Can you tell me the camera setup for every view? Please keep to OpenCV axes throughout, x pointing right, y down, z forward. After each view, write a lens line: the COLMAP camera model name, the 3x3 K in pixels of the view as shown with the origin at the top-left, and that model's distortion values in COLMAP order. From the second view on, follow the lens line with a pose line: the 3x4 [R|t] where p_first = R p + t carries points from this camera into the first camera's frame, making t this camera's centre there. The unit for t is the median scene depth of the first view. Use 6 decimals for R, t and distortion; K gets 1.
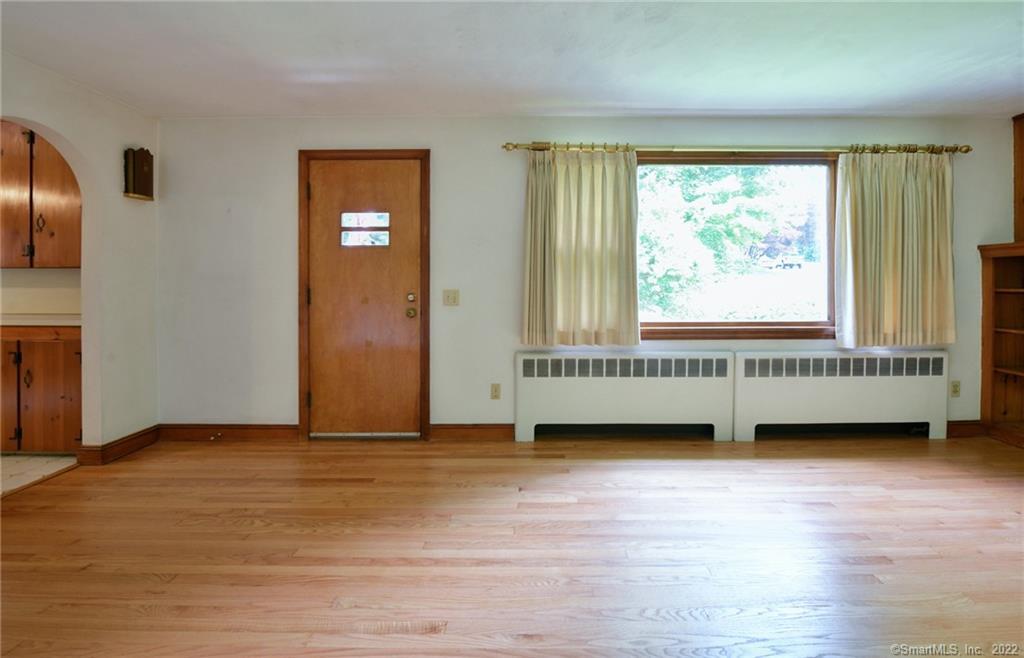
lens RADIAL K [[441.0, 0, 525.1], [0, 441.0, 282.5], [0, 0, 1]] dist [-0.013196, -0.000279]
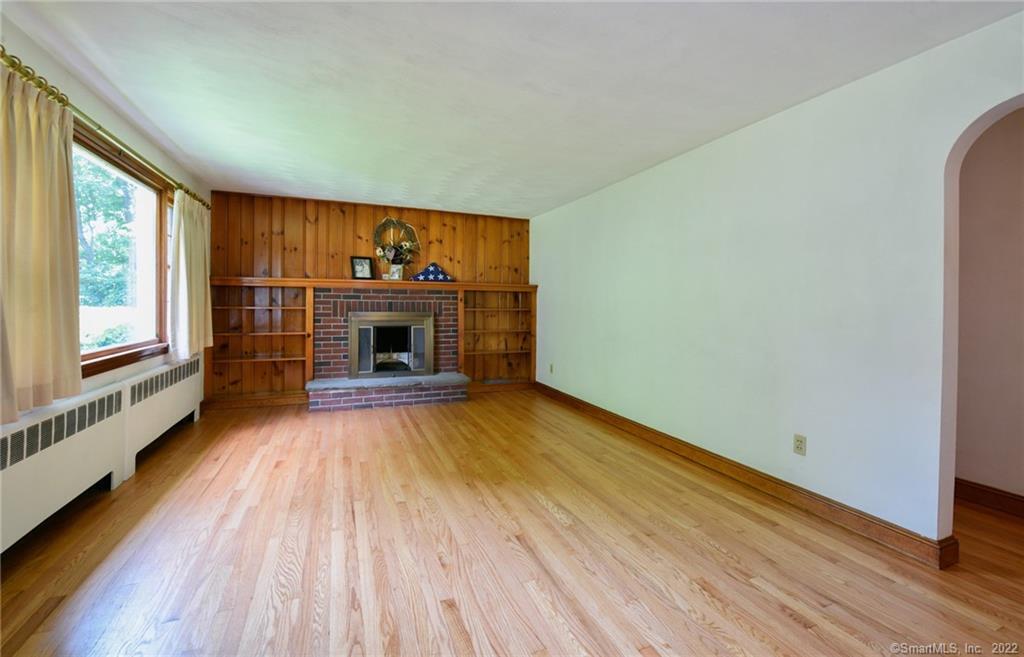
lens RADIAL K [[424.9, 0, 510.4], [0, 424.9, 308.4], [0, 0, 1]] dist [-0.011448, -0.000158]
pose [[-0.375680, -0.012370, 0.926667, -0.600585], [-0.002909, 0.999922, 0.012168, -0.000519], [-0.926745, 0.001875, -0.375686, 0.600036]]
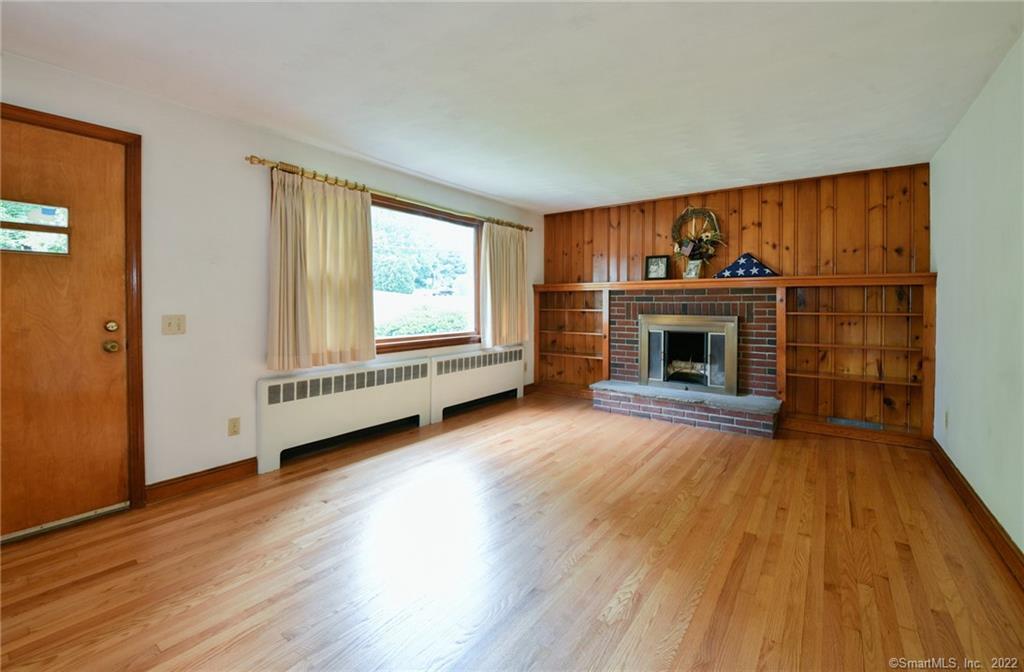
lens RADIAL K [[437.7, 0, 506.5], [0, 437.7, 308.9], [0, 0, 1]] dist [-0.012937, -0.000629]
pose [[0.597756, -0.007052, 0.801647, -0.455921], [0.002766, 0.999974, 0.006734, 0.001442], [-0.801674, -0.001808, 0.597759, 0.019996]]
